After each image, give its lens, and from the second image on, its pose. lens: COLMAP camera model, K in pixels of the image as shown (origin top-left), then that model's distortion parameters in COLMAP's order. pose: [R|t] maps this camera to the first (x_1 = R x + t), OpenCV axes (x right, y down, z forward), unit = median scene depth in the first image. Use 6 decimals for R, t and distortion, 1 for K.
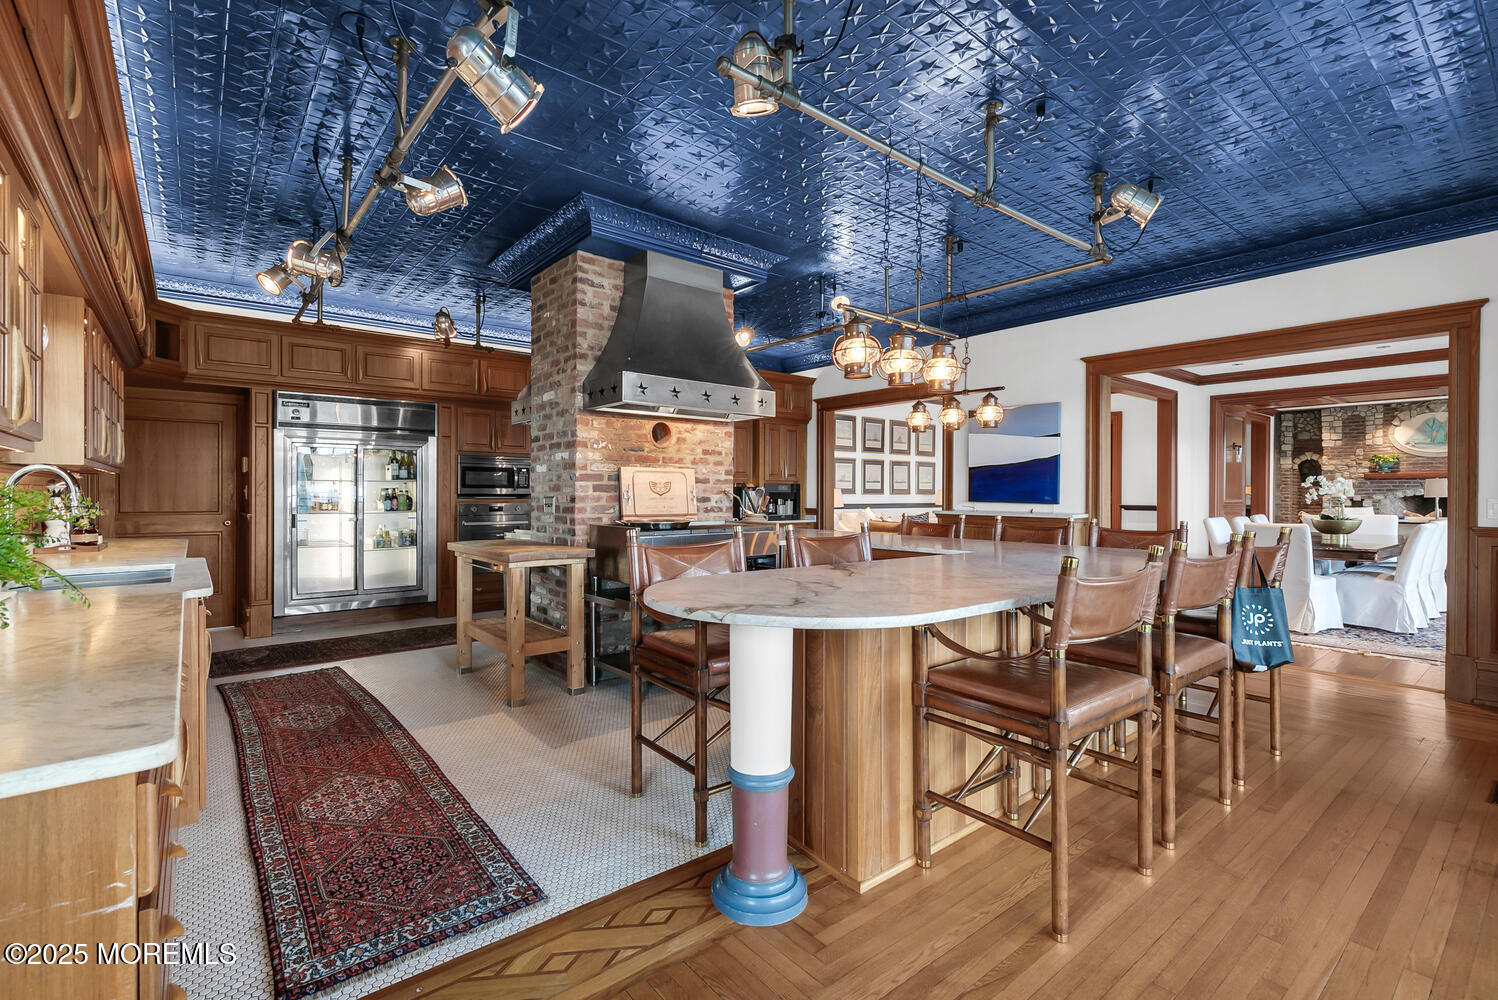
lens RADIAL K [[684.7, 0, 750.7], [0, 684.7, 493.5], [0, 0, 1]] dist [0.014715, -0.001003]
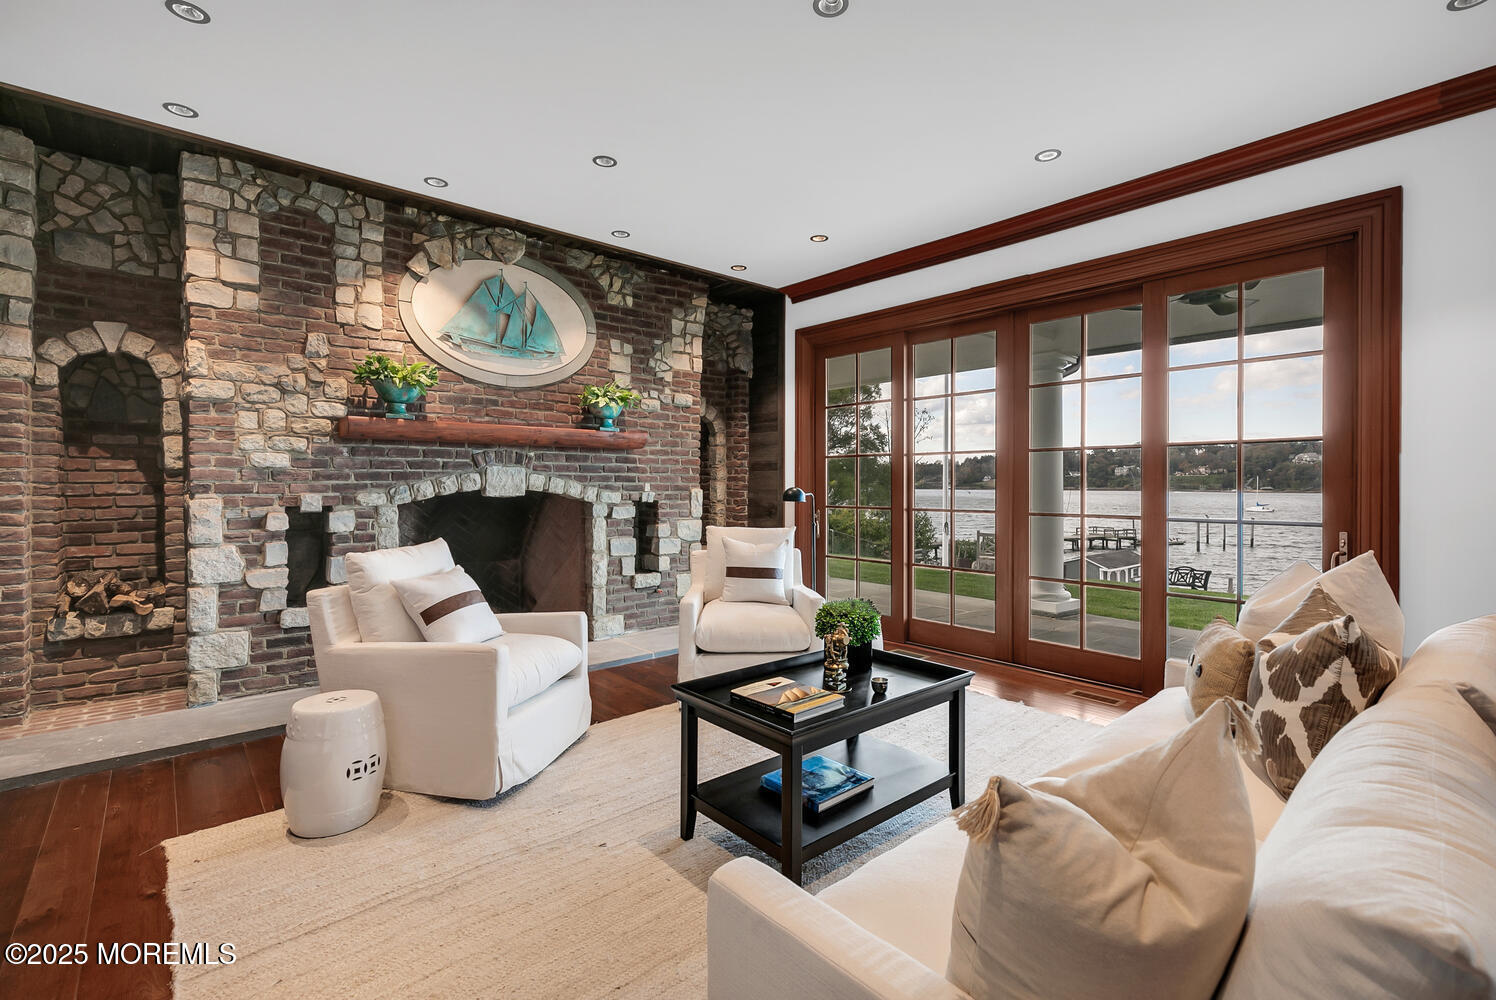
lens RADIAL K [[683.8, 0, 749.9], [0, 683.8, 488.2], [0, 0, 1]] dist [0.014715, -0.001003]
pose [[-0.034532, -0.007975, 0.999372, 0.581025], [0.000762, 0.999968, 0.008006, -0.001746], [-0.999403, 0.001038, -0.034525, 0.822573]]
